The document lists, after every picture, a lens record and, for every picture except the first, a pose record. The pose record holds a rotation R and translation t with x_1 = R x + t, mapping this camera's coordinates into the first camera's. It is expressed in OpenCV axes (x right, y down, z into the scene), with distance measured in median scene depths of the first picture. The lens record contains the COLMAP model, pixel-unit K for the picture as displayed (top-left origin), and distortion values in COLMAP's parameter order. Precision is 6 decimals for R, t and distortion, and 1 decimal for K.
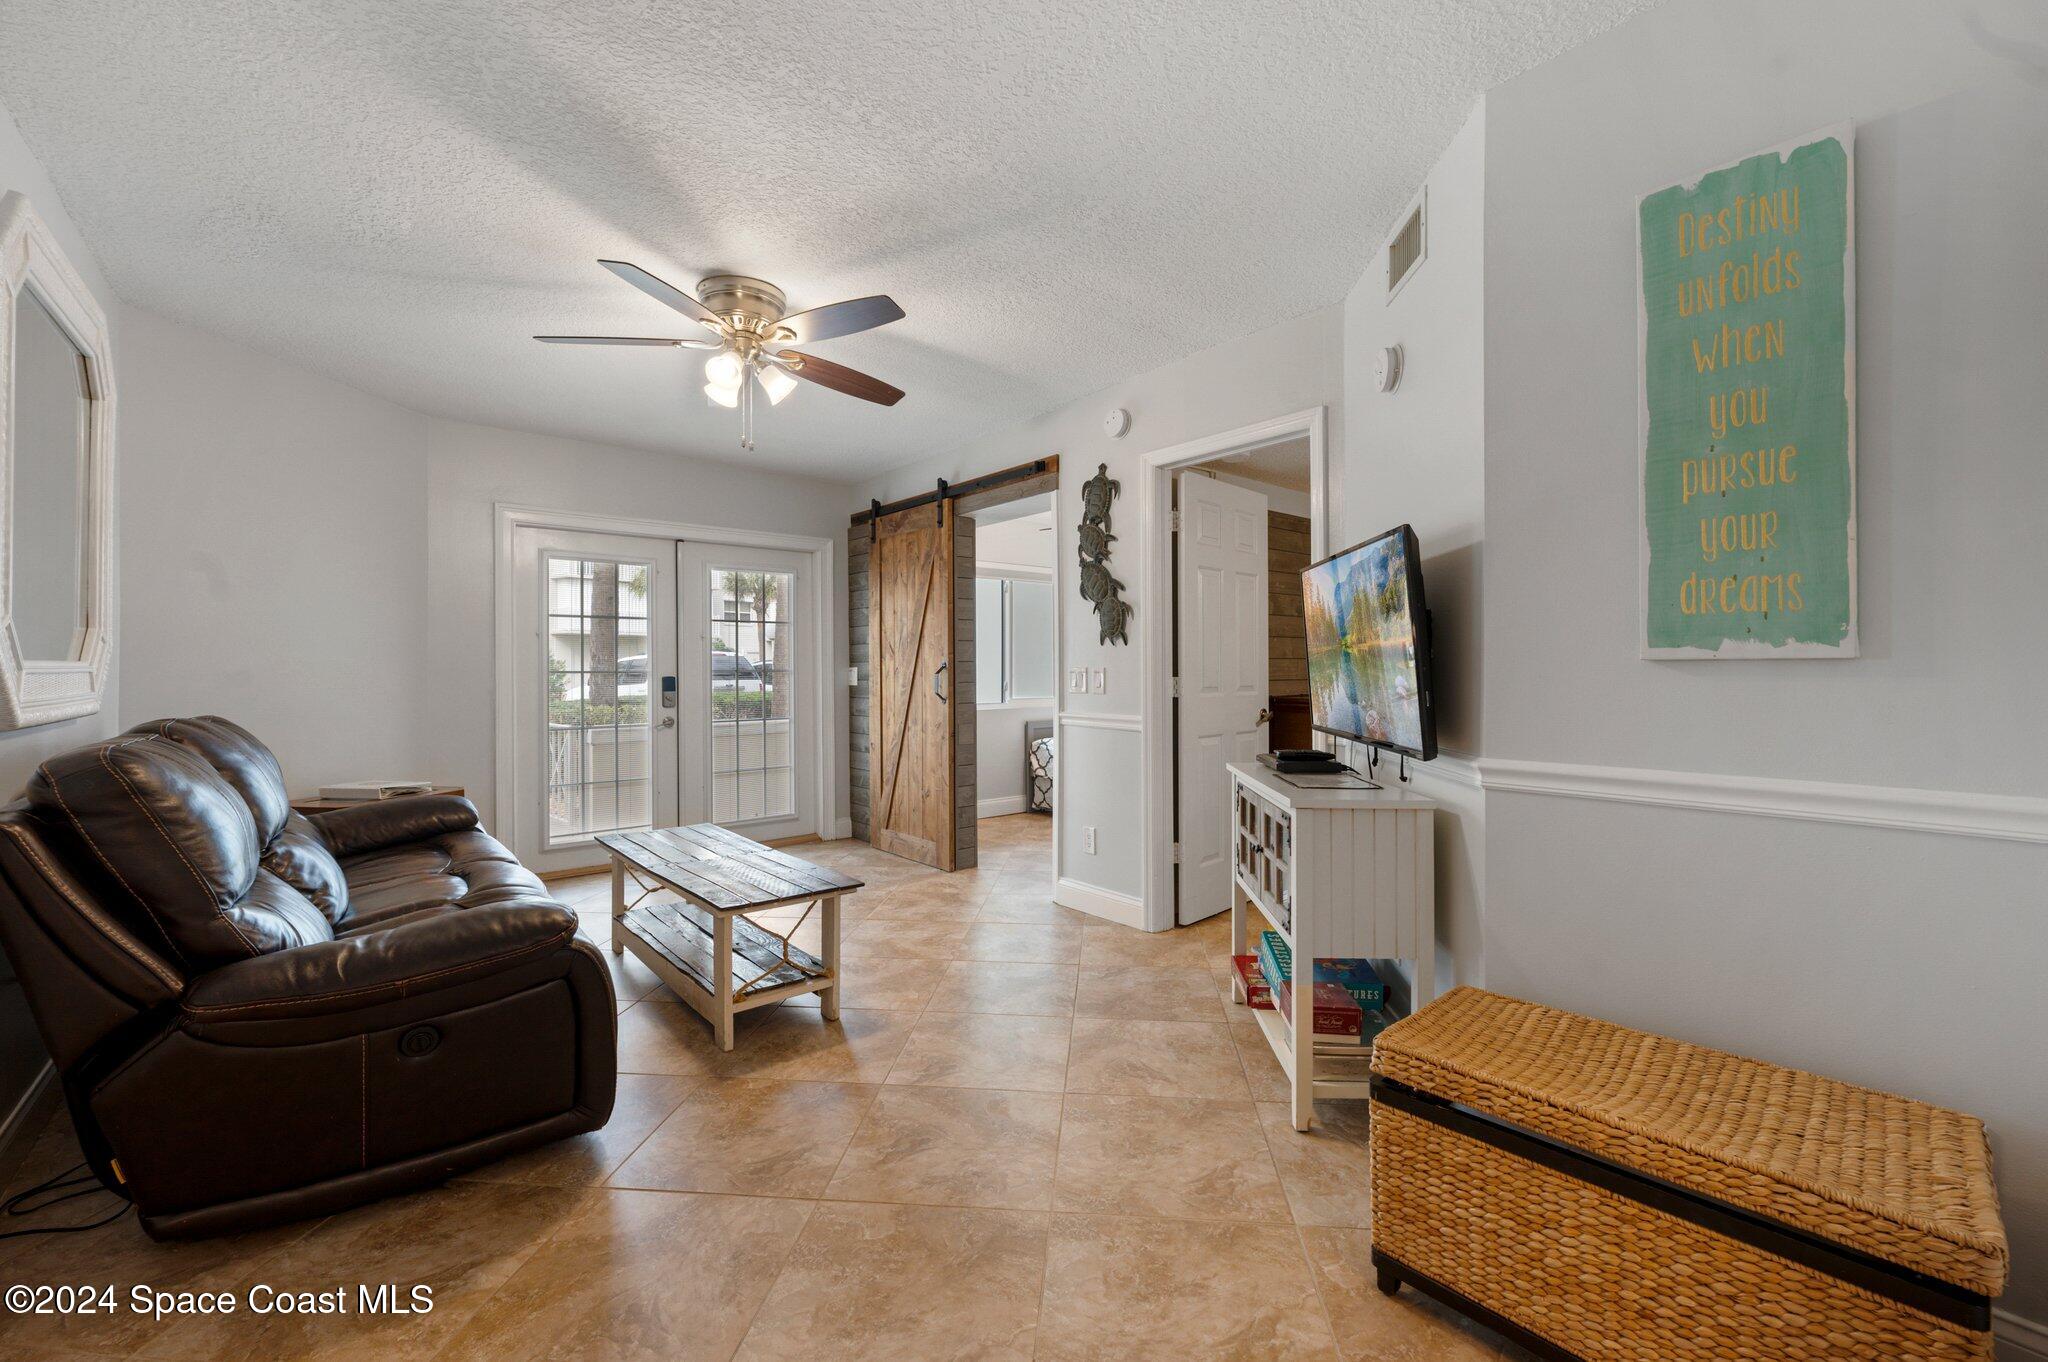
lens RADIAL K [[848.1, 0, 1050.5], [0, 848.1, 651.6], [0, 0, 1]] dist [0.000031, -0.000008]
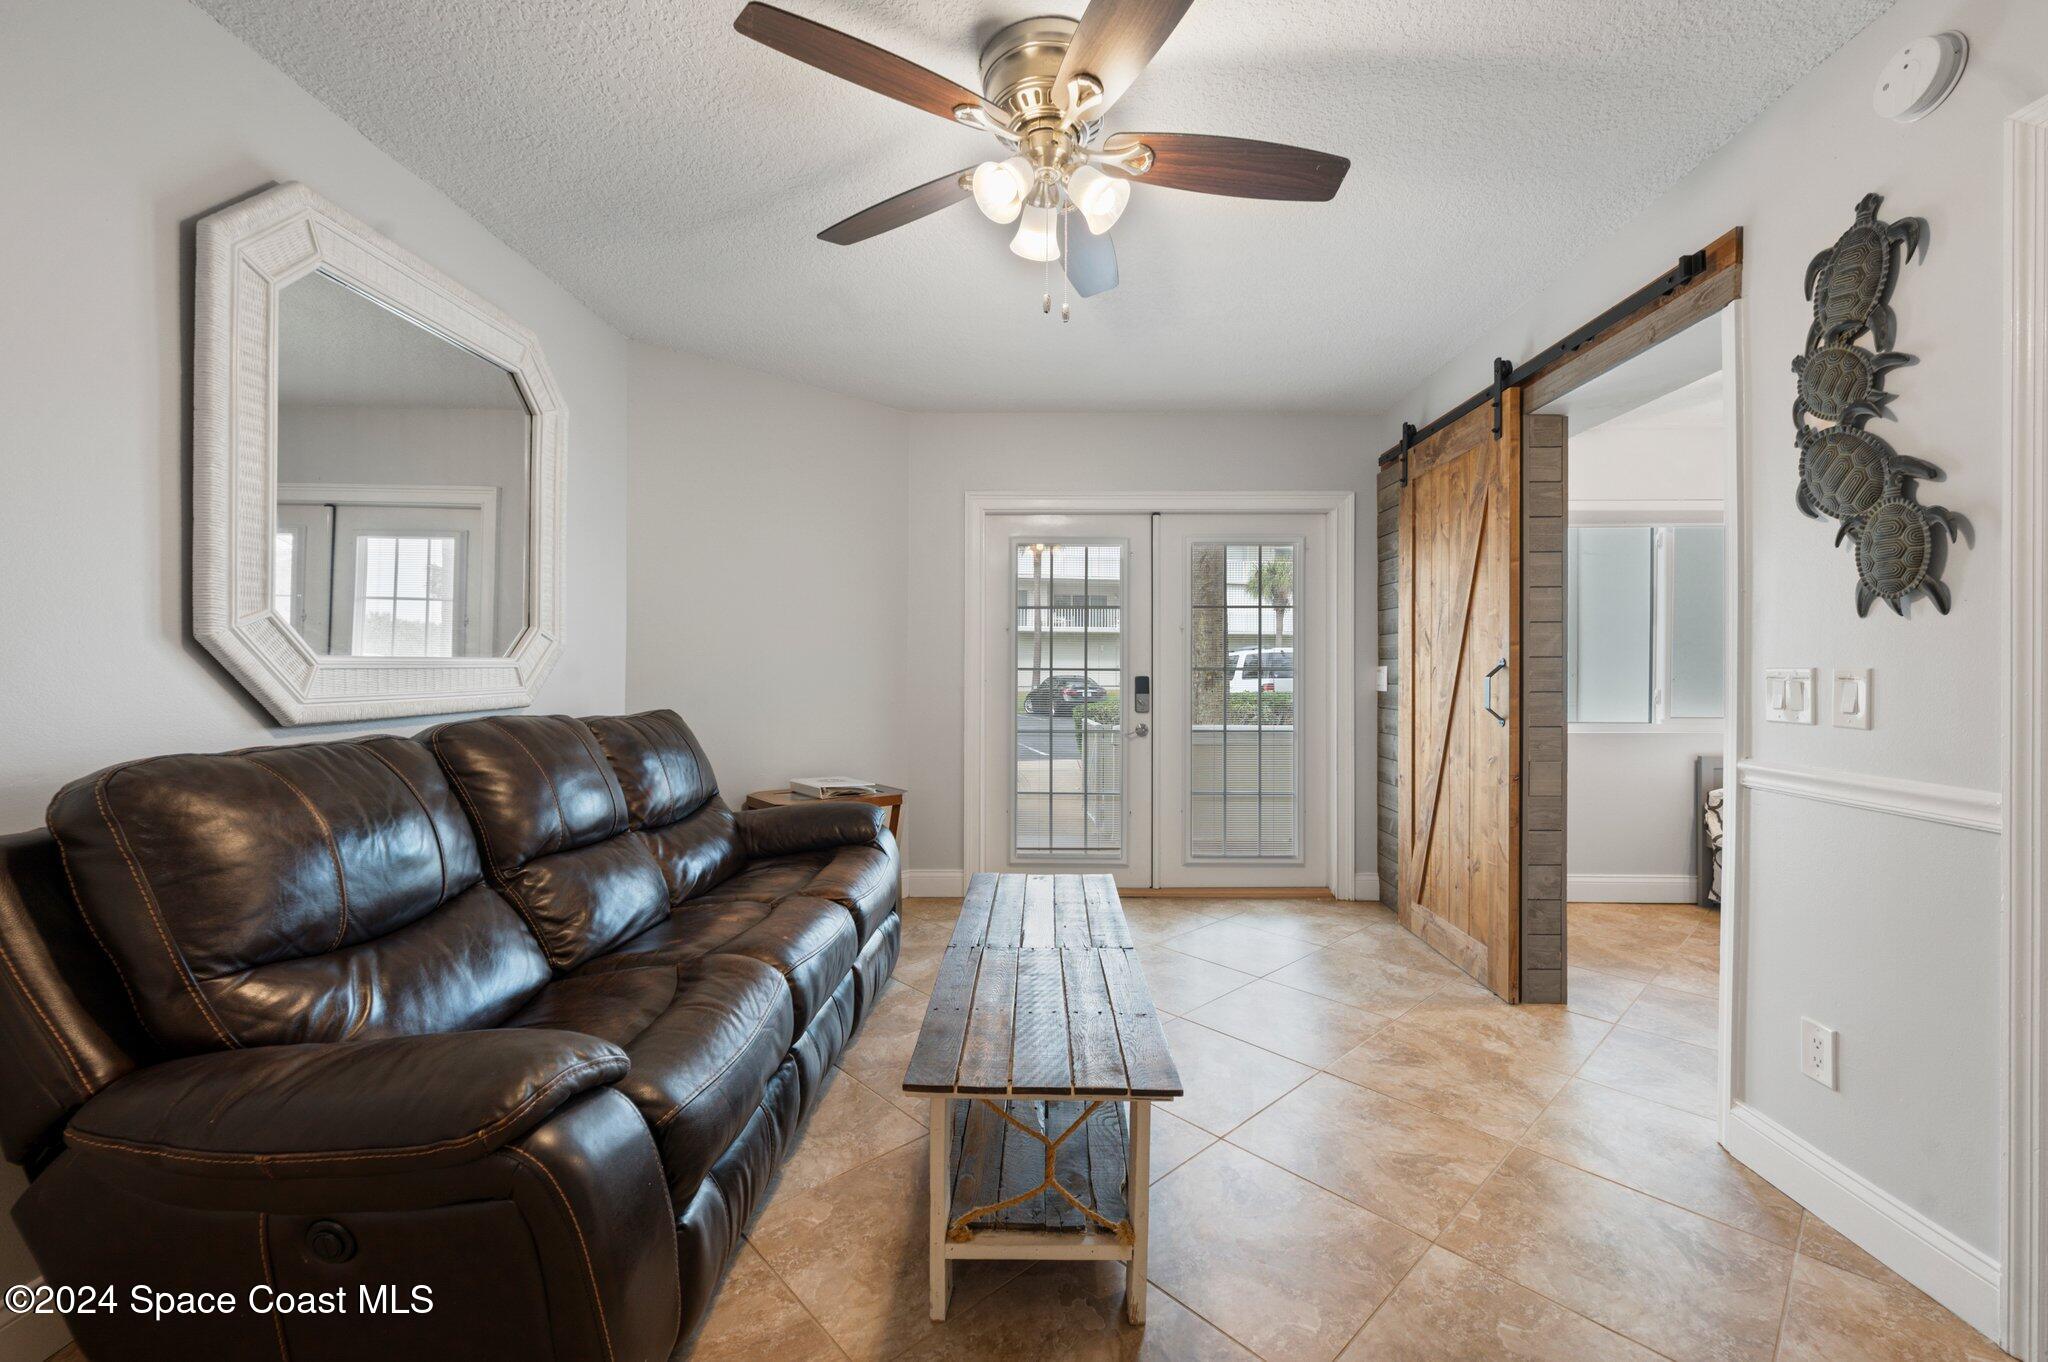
lens RADIAL K [[824.6, 0, 1037.4], [0, 824.6, 669.1], [0, 0, 1]] dist [-0.001289, -0.000231]
pose [[0.738254, 0.006483, -0.674492, 0.027552], [0.008493, 0.999785, 0.018906, 0.006284], [0.674470, -0.019686, 0.738040, 0.334650]]
